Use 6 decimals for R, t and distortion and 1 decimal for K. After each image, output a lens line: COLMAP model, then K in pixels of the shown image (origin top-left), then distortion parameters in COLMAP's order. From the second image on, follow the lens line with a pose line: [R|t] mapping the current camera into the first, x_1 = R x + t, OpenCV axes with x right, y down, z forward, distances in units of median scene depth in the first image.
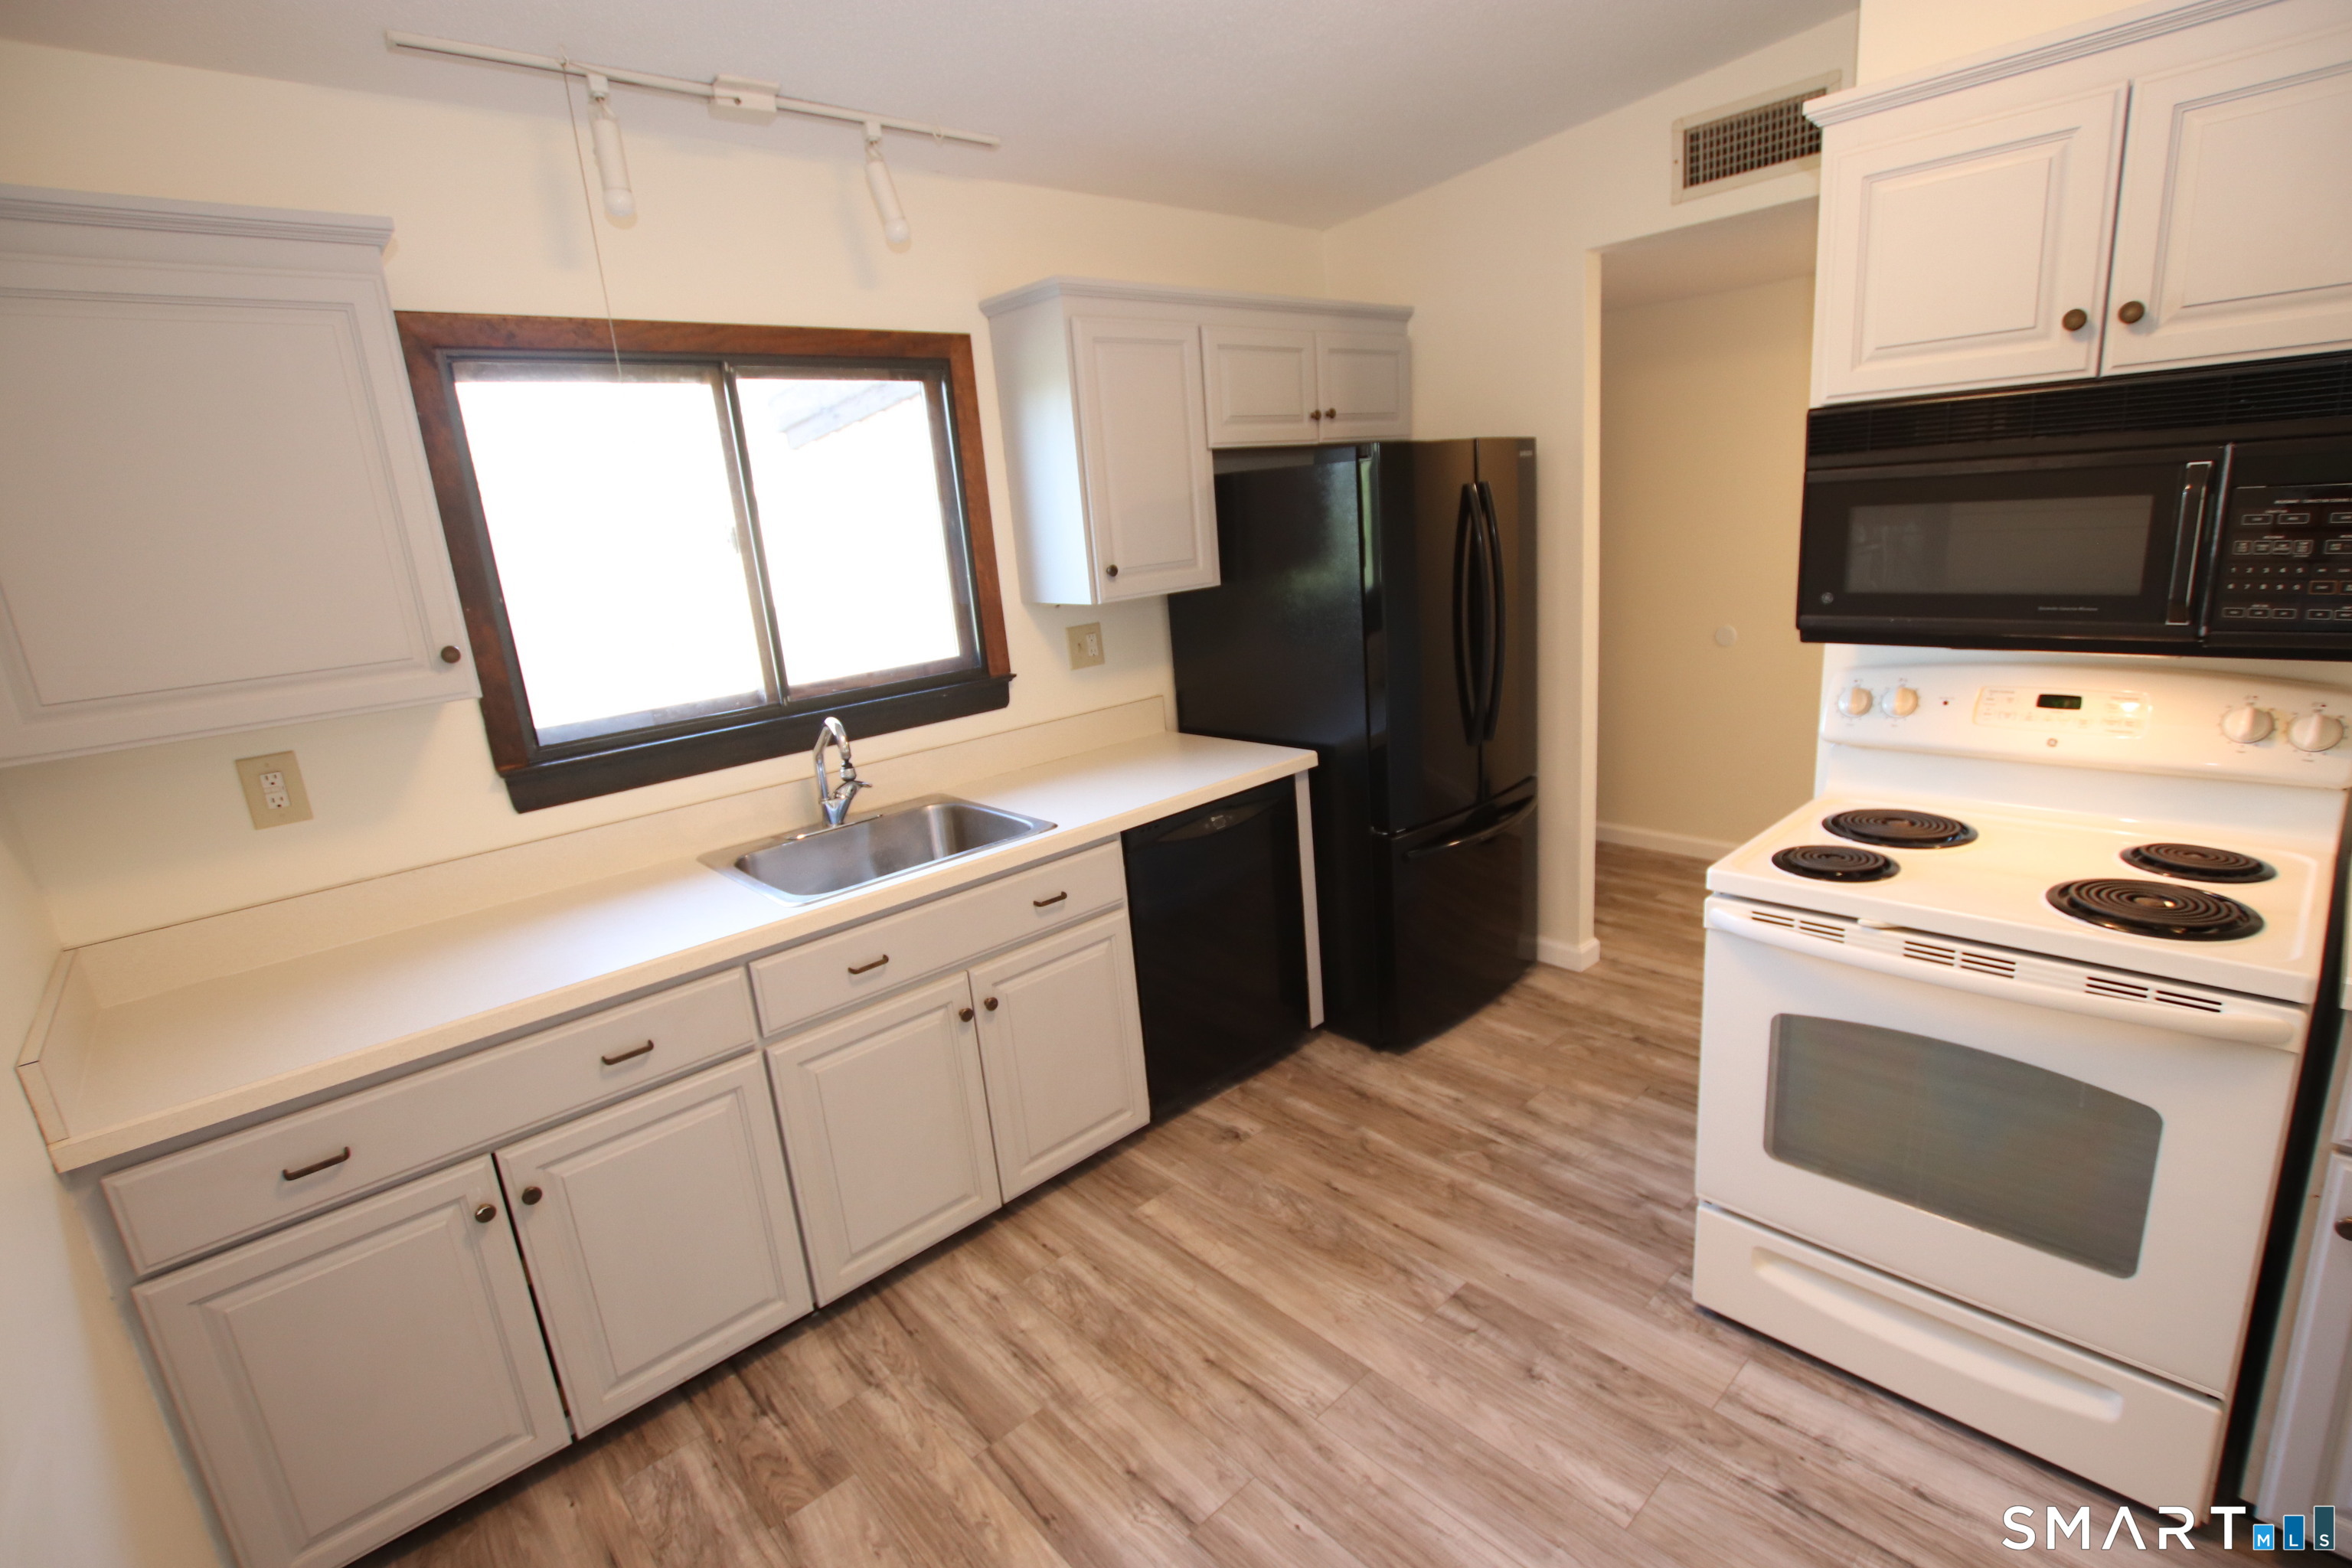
lens RADIAL K [[1085.4, 0, 1189.4], [0, 1085.4, 795.4], [0, 0, 1]] dist [-0.031172, 0.004261]
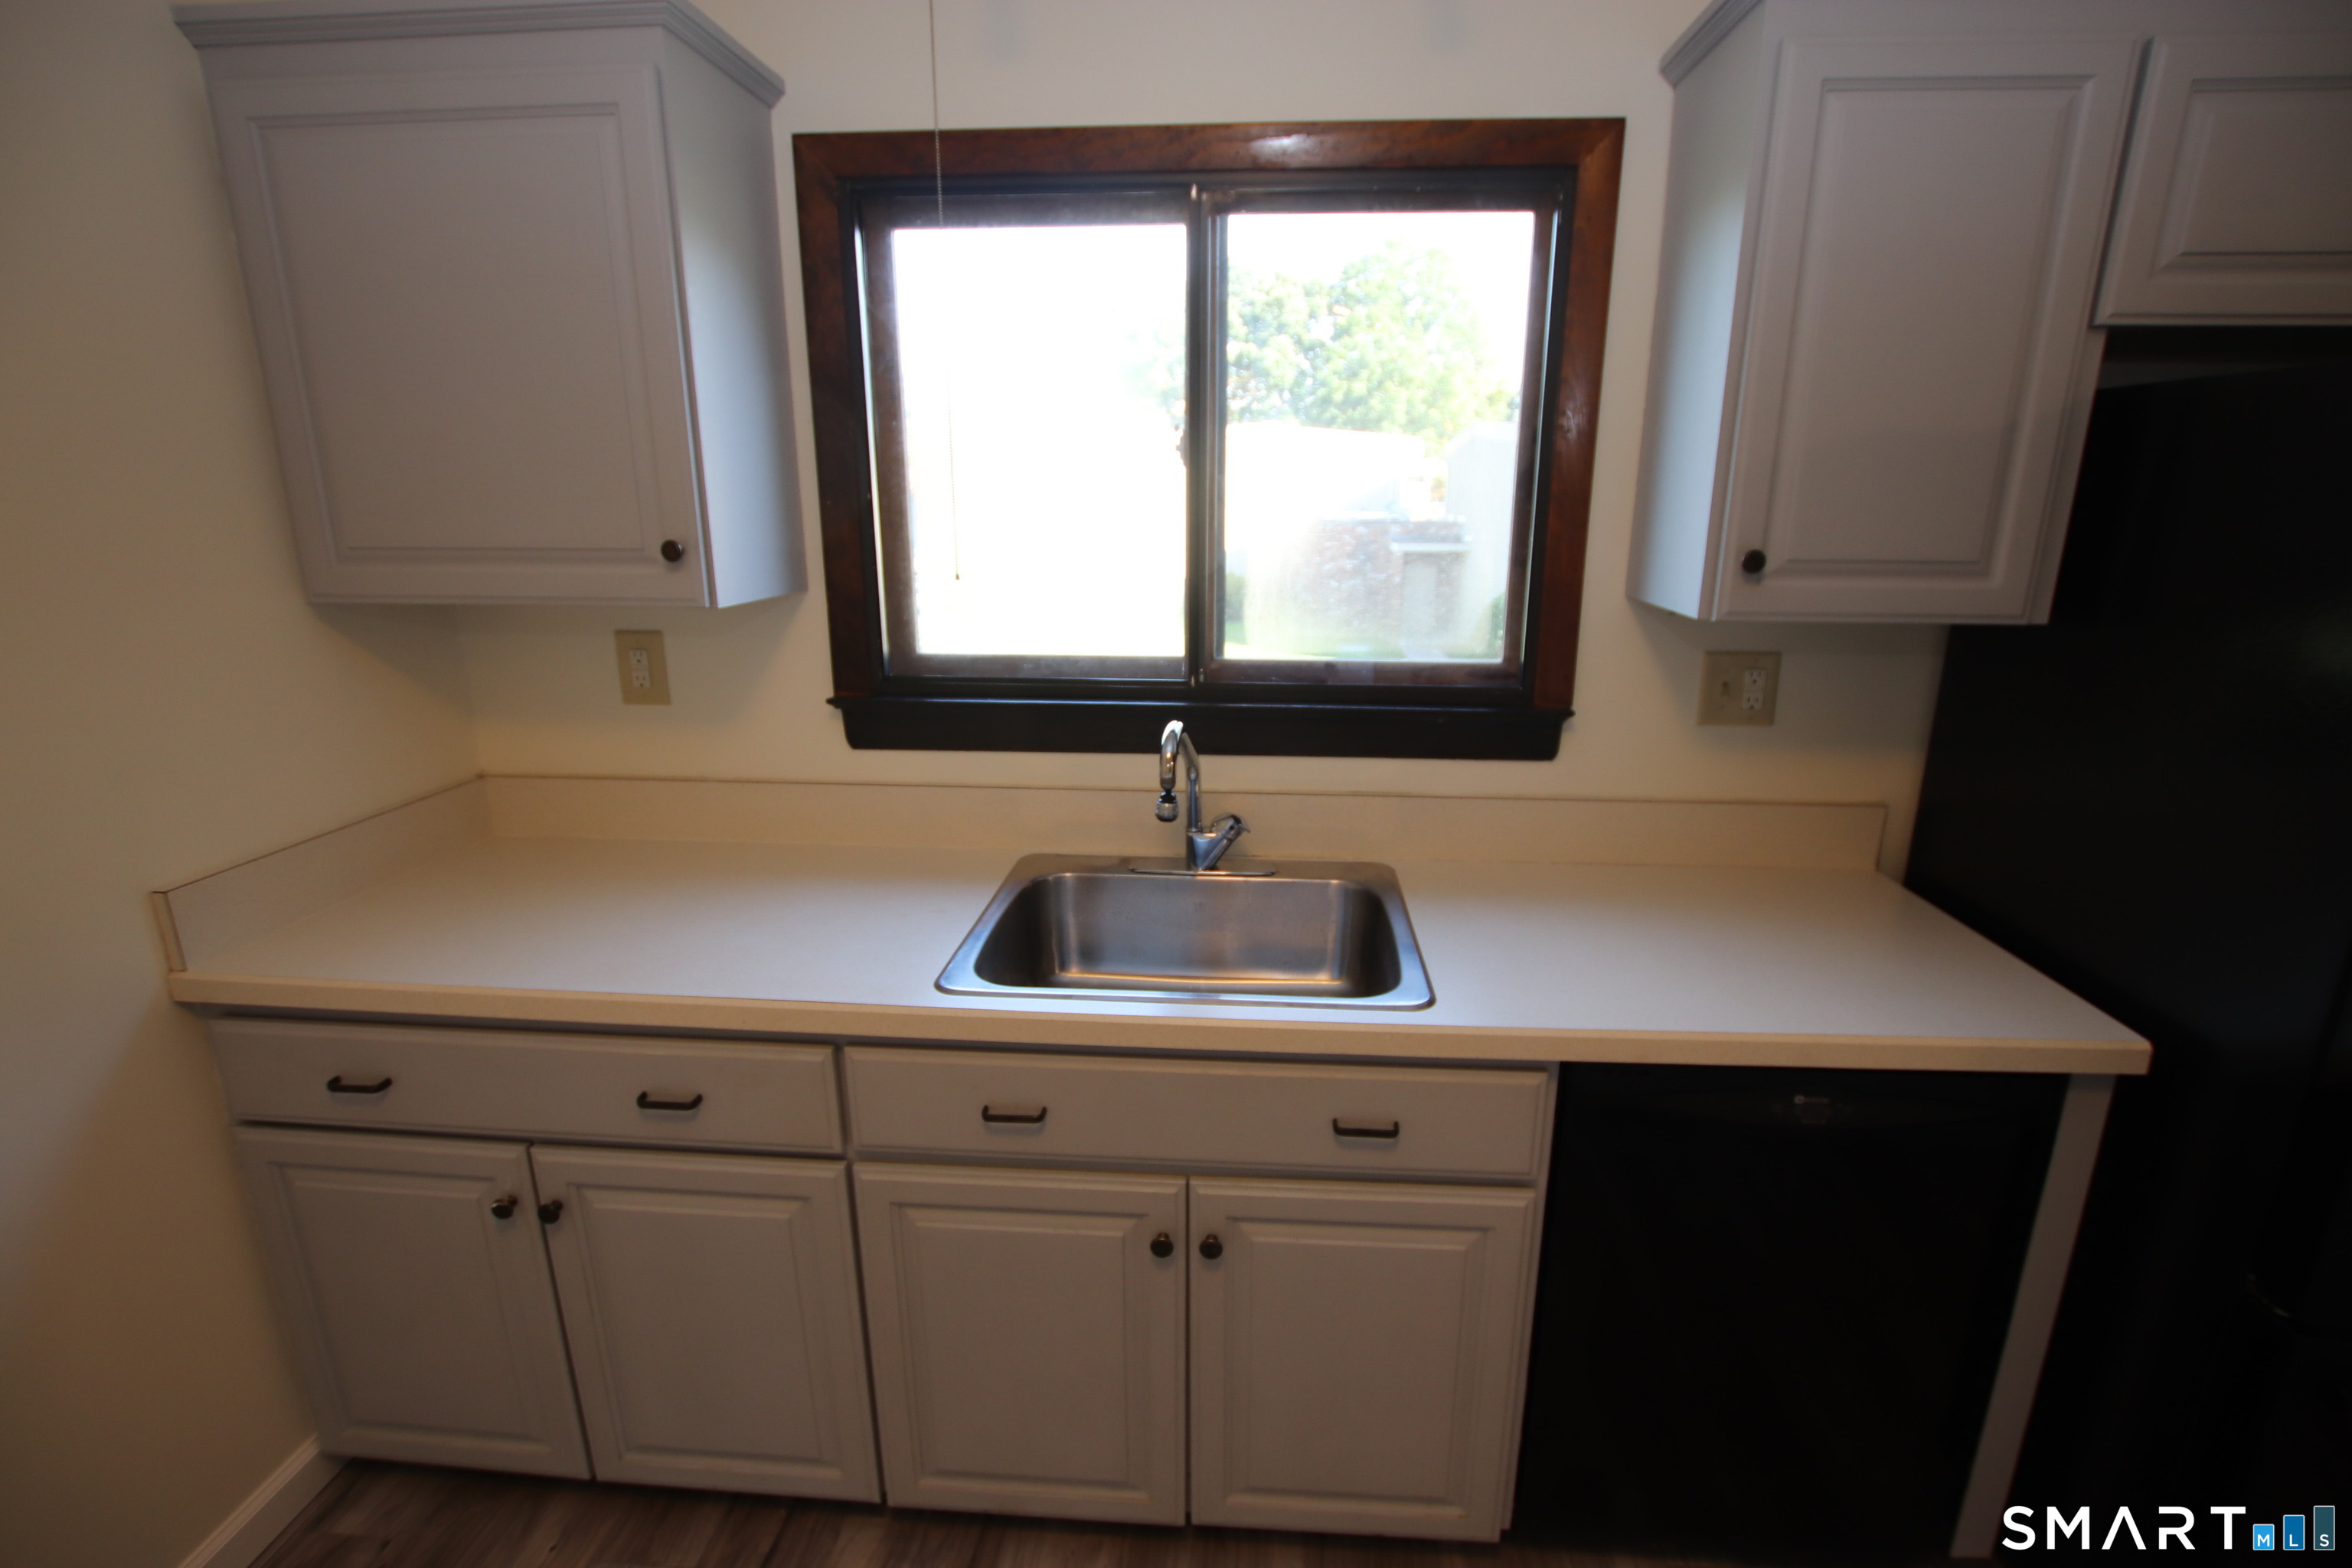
lens RADIAL K [[1085.4, 0, 1189.4], [0, 1085.4, 795.4], [0, 0, 1]] dist [-0.031172, 0.004261]
pose [[0.679465, 0.274290, -0.680509, 0.158522], [-0.241599, 0.959409, 0.145477, -0.141829], [0.692789, 0.065564, 0.718153, 0.588859]]
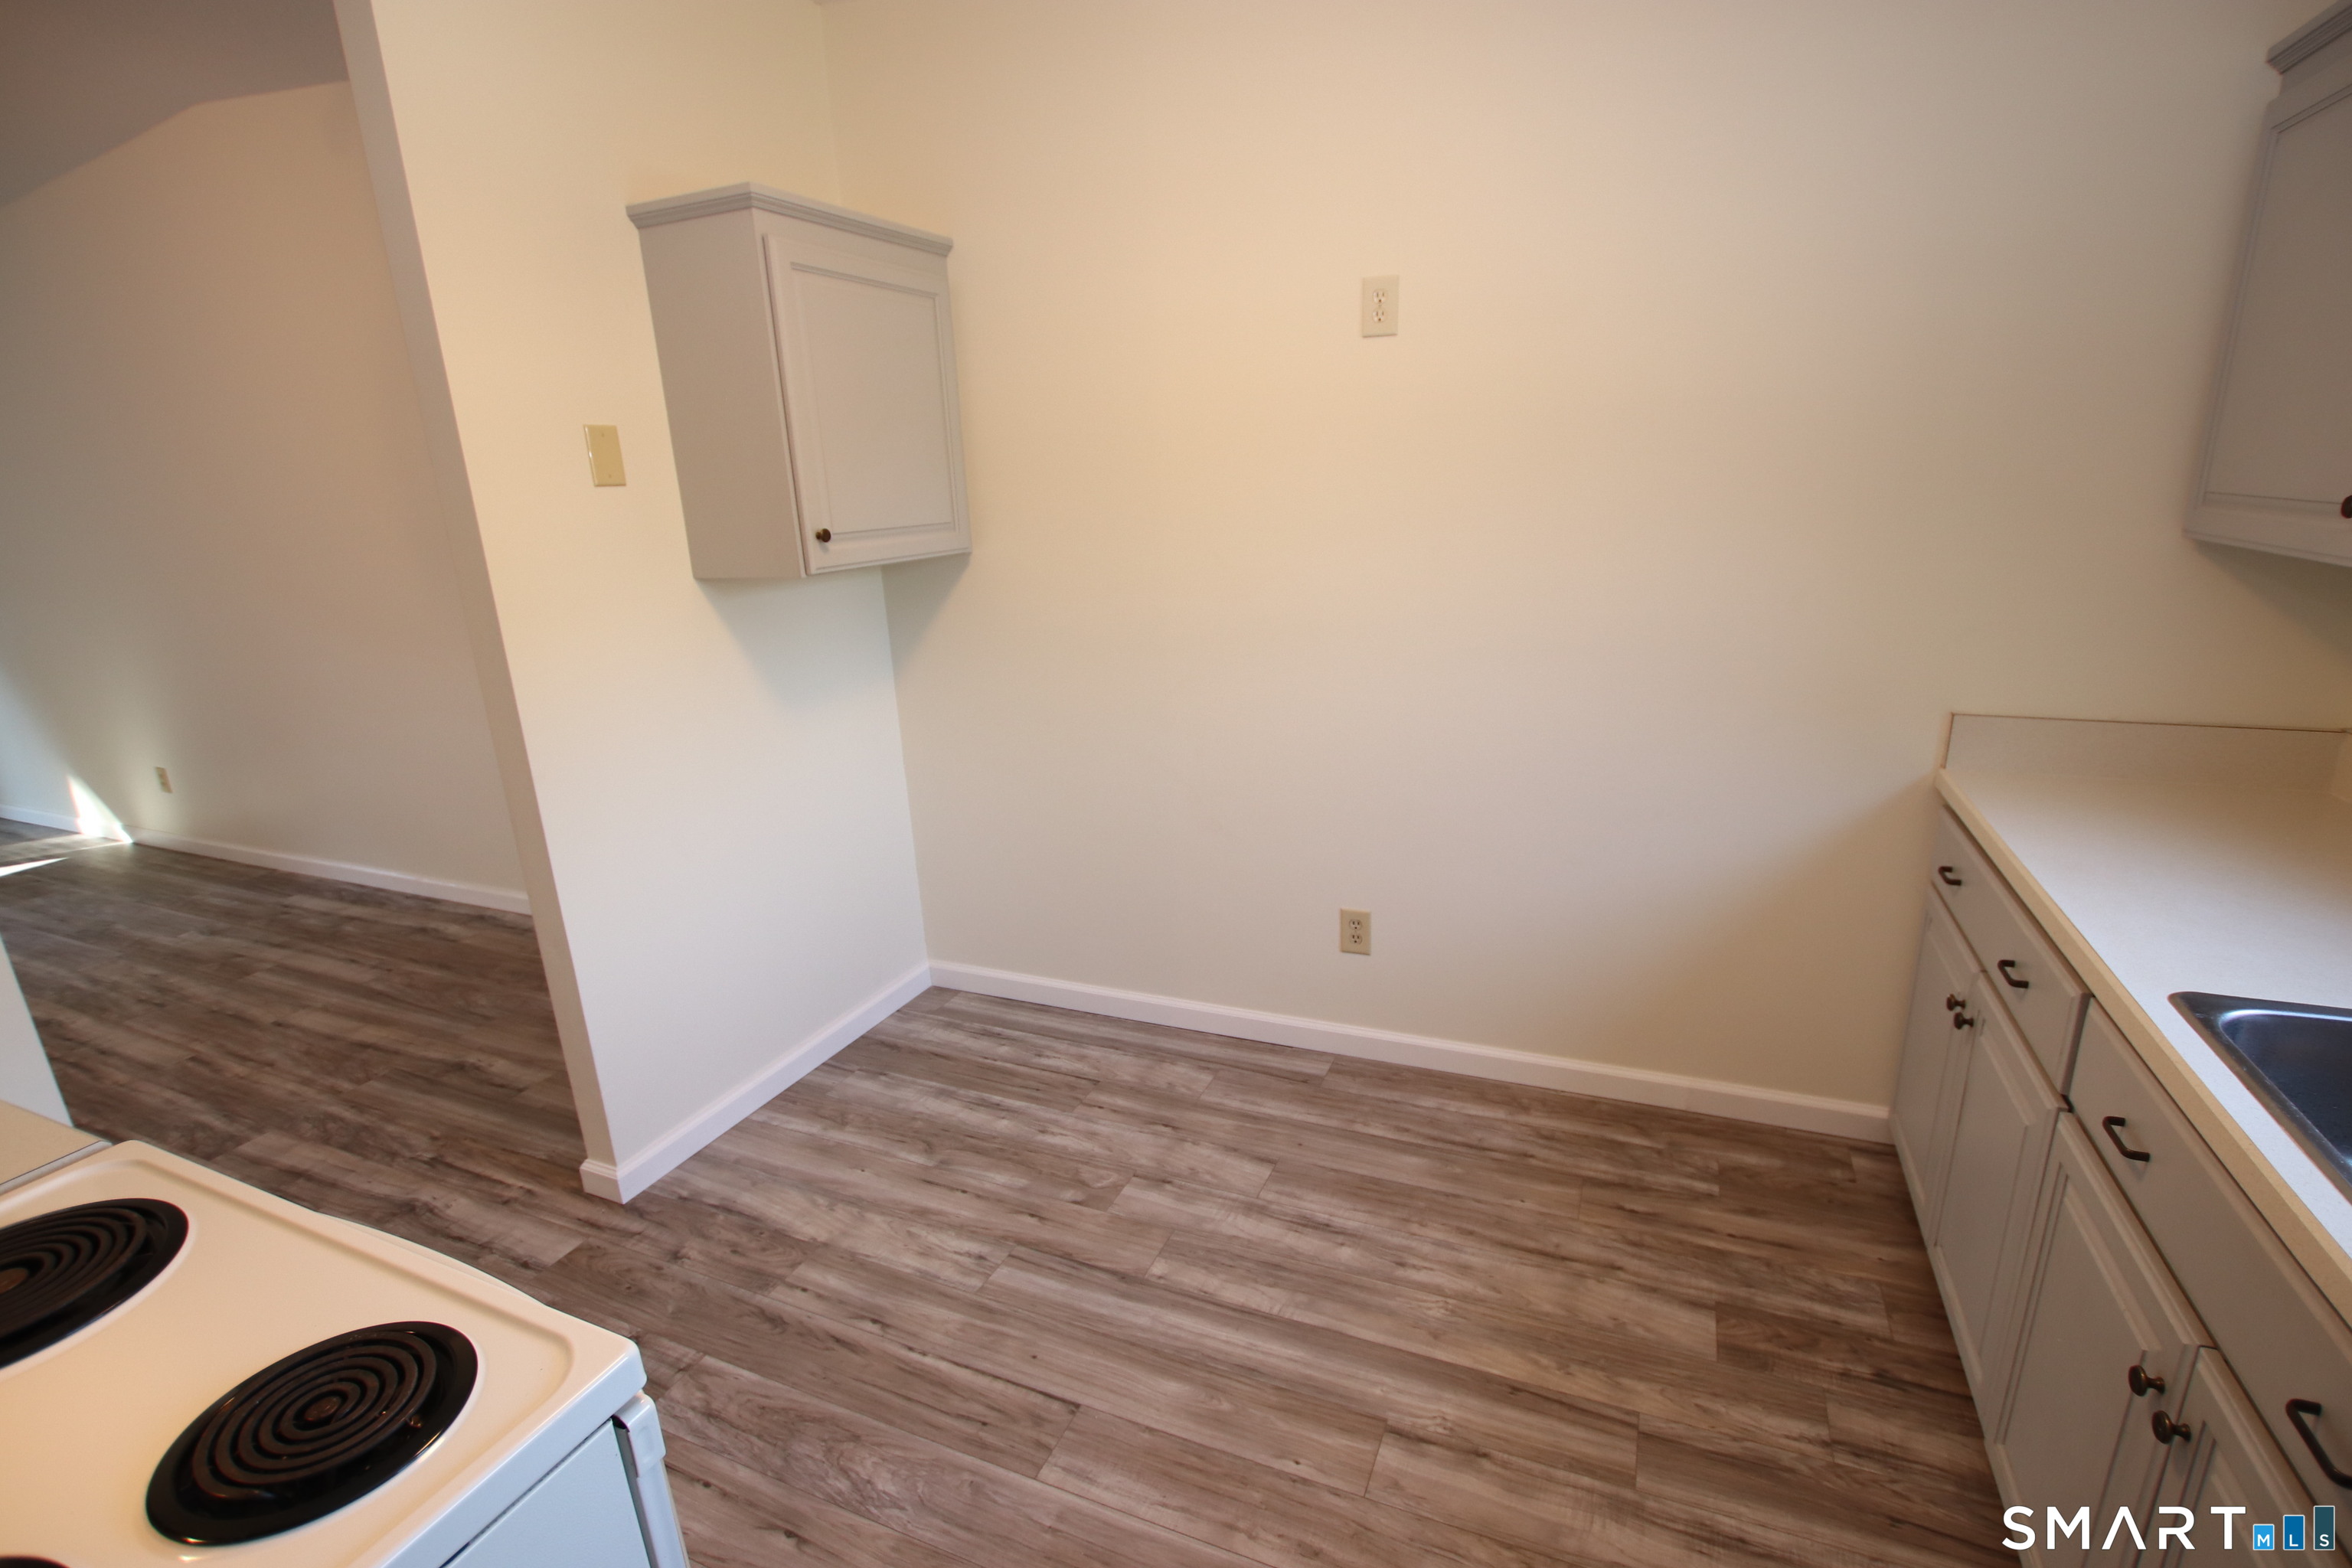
lens RADIAL K [[1085.4, 0, 1189.4], [0, 1085.4, 795.4], [0, 0, 1]] dist [-0.031172, 0.004261]
pose [[-0.905147, 0.228553, -0.358431, 0.320642], [0.006332, 0.850326, 0.526219, -0.300092], [0.425052, 0.474036, -0.771116, 1.119892]]
